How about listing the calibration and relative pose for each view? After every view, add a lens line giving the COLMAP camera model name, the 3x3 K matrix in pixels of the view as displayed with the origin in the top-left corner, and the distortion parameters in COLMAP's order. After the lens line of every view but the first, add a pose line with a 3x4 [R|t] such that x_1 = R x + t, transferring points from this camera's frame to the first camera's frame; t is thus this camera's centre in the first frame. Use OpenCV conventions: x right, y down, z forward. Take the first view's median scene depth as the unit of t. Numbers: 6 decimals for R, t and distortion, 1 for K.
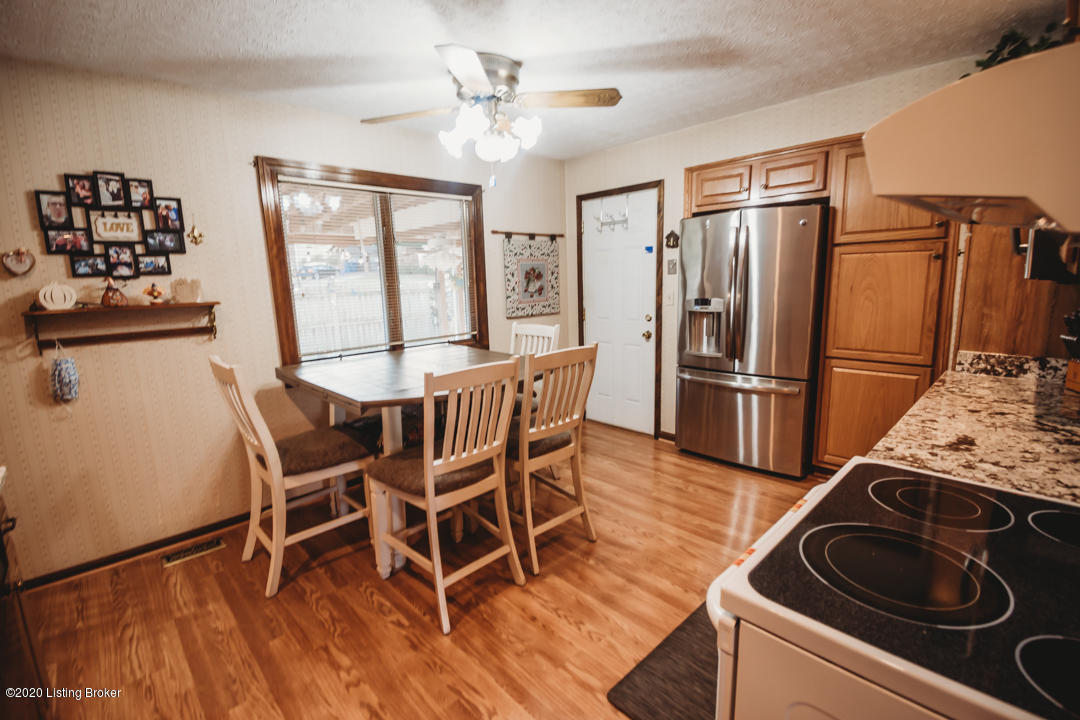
lens RADIAL K [[484.1, 0, 540.0], [0, 484.1, 360.0], [0, 0, 1]] dist [0.022255, -0.028033]
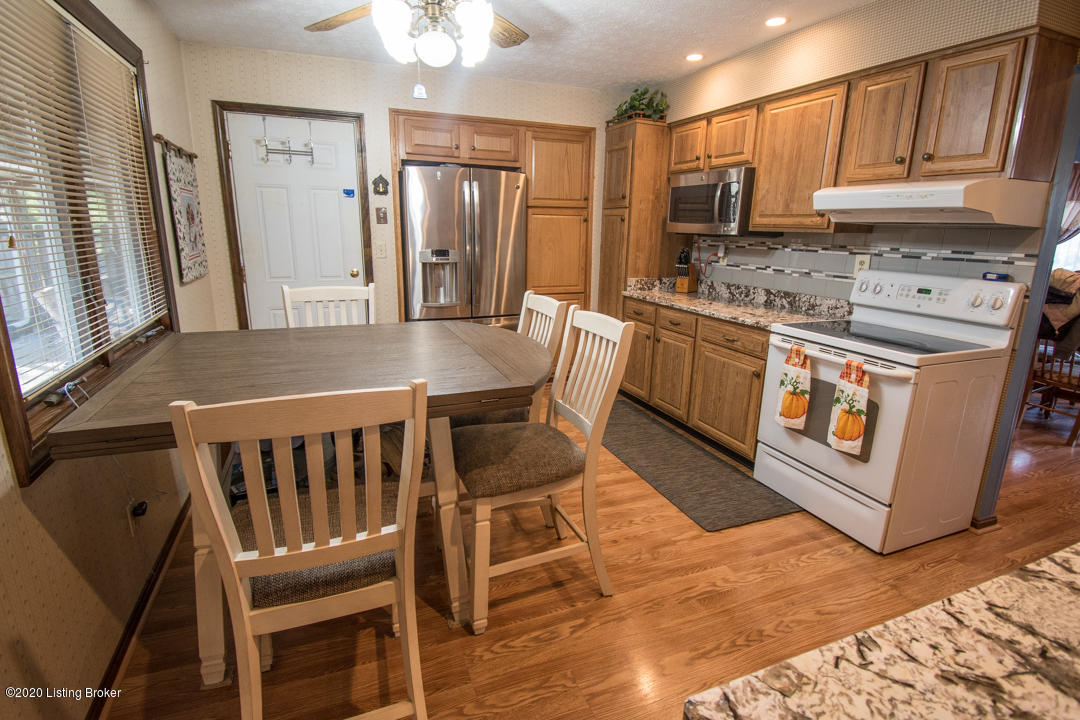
lens RADIAL K [[522.7, 0, 539.3], [0, 522.7, 357.3], [0, 0, 1]] dist [0.025090, -0.029948]
pose [[0.367078, -0.192453, 0.910063, -0.891794], [0.131912, 0.979245, 0.153876, -0.066627], [-0.920789, 0.063564, 0.384846, 0.560086]]
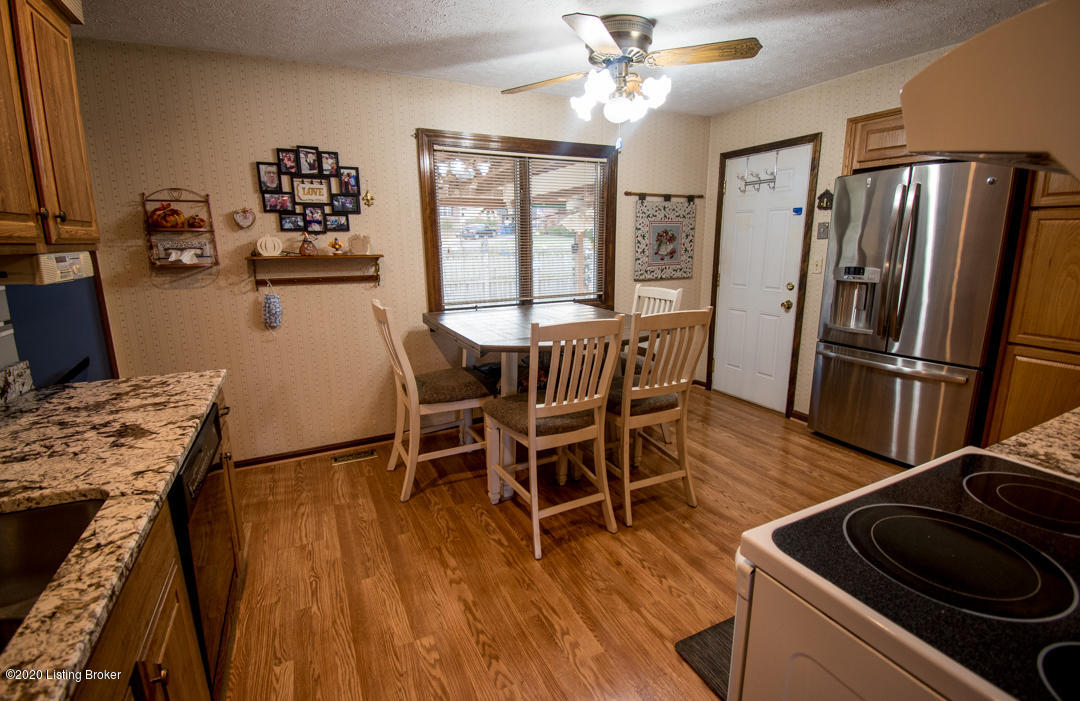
lens RADIAL K [[484.0, 0, 538.5], [0, 484.0, 344.8], [0, 0, 1]] dist [0.024125, -0.028540]
pose [[0.953733, 0.081681, -0.289345, 0.073039], [-0.068982, 0.996164, 0.053835, 0.010650], [0.292633, -0.031384, 0.955710, -0.038881]]
